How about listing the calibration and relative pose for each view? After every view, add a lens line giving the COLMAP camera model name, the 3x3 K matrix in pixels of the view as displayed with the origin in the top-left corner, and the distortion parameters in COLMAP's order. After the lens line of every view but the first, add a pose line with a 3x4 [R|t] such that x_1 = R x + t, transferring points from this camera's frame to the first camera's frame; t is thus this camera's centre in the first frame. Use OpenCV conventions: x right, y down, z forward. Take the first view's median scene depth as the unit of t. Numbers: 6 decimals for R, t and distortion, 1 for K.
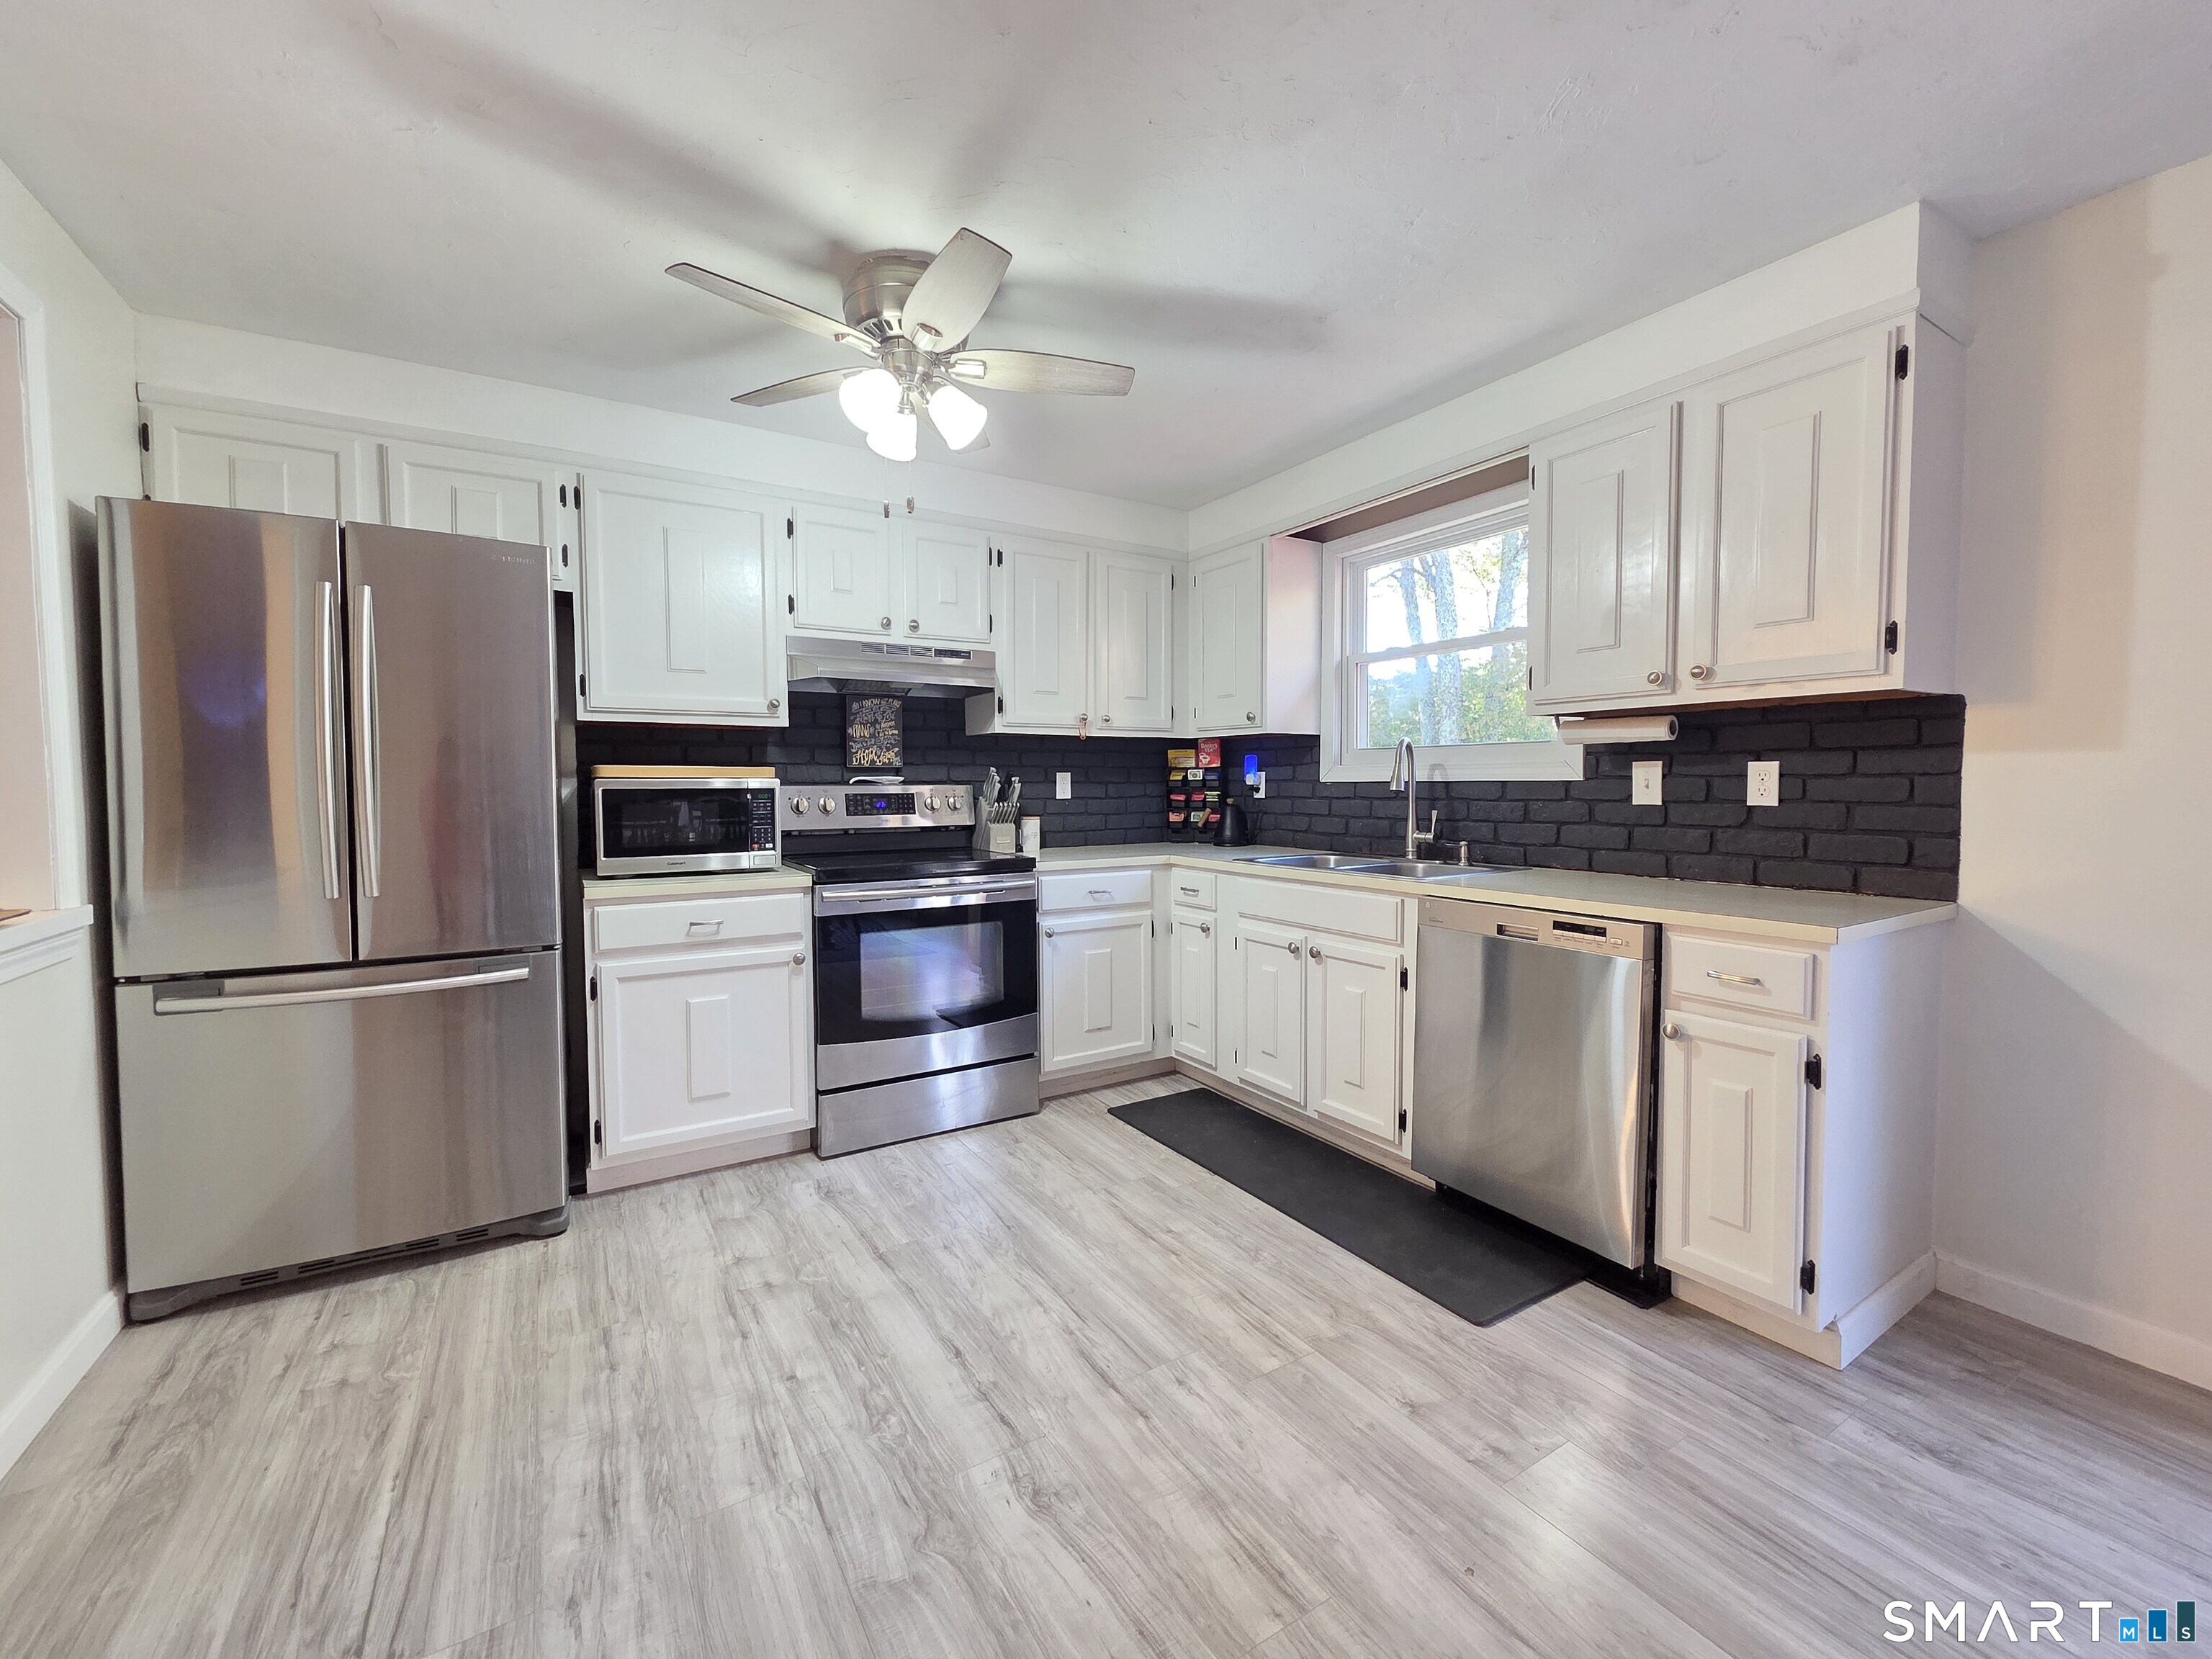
lens RADIAL K [[904.2, 0, 1114.5], [0, 904.2, 822.5], [0, 0, 1]] dist [0.002024, 0.000053]
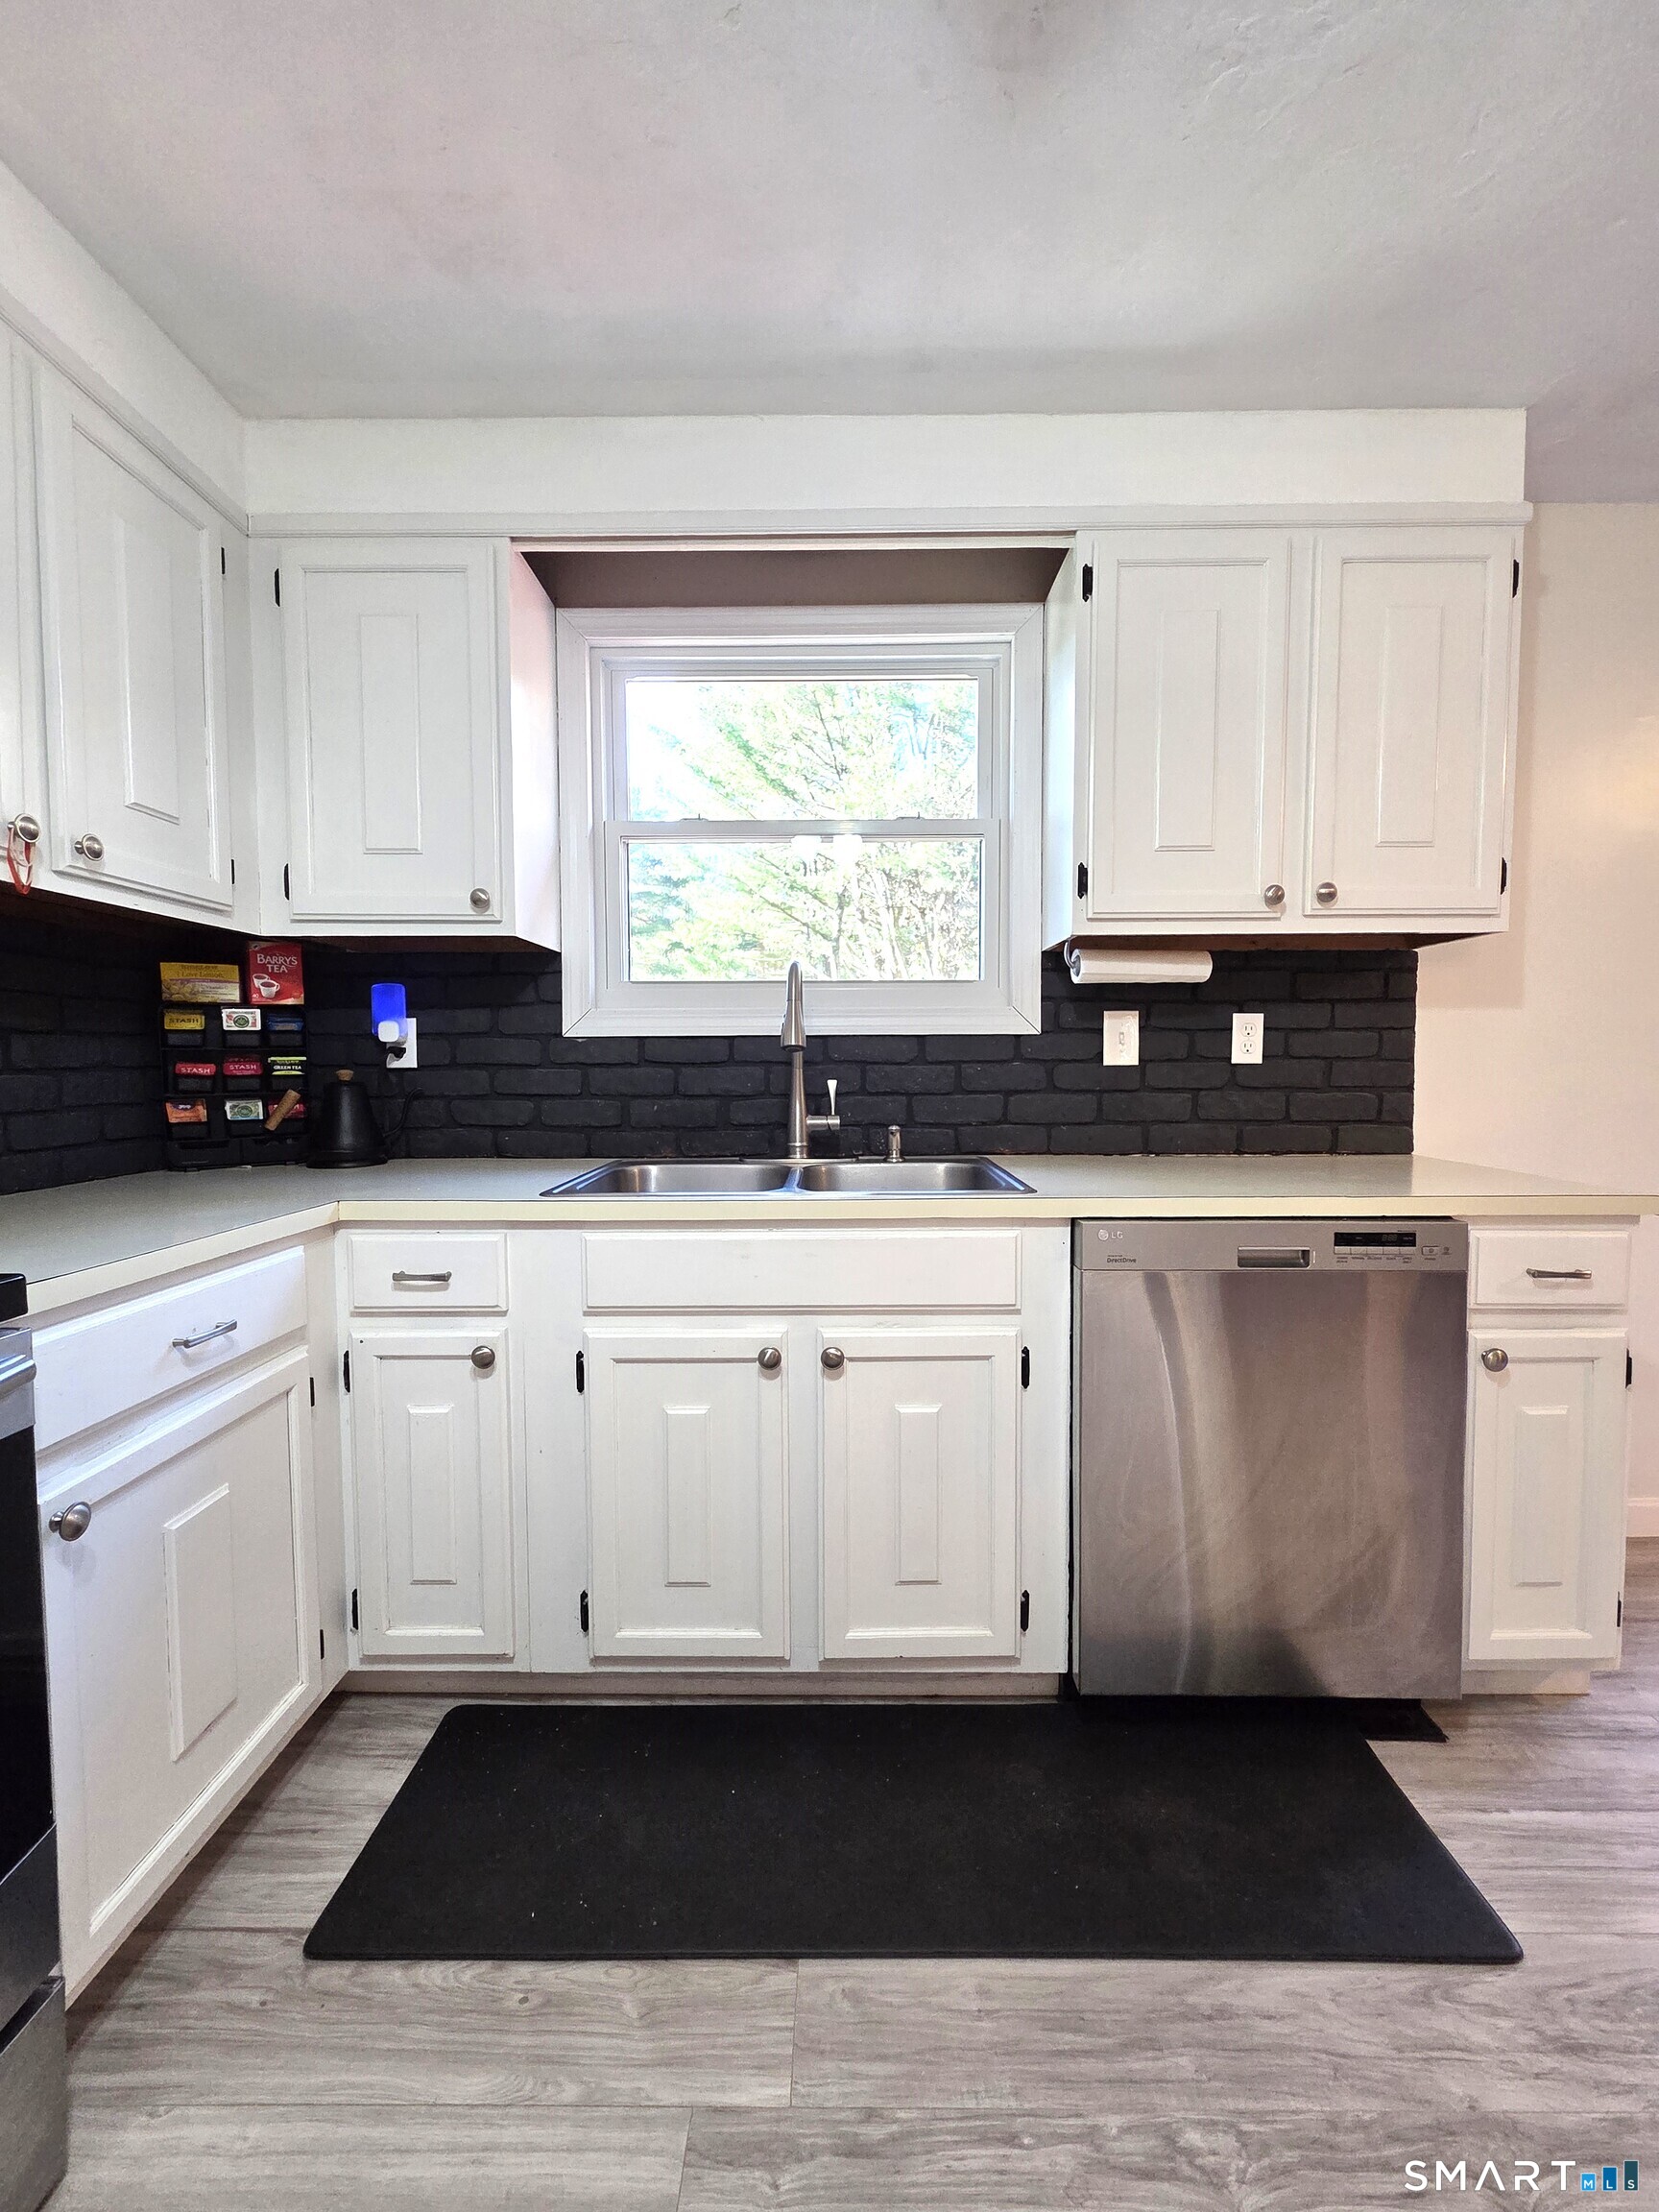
lens RADIAL K [[904.2, 0, 831.8], [0, 904.2, 1107.8], [0, 0, 1]] dist [0.002024, 0.000053]
pose [[0.540861, -0.041162, 0.840104, -0.182026], [0.038921, 0.998957, 0.023888, -0.009077], [-0.840211, 0.019777, 0.541899, 0.645691]]
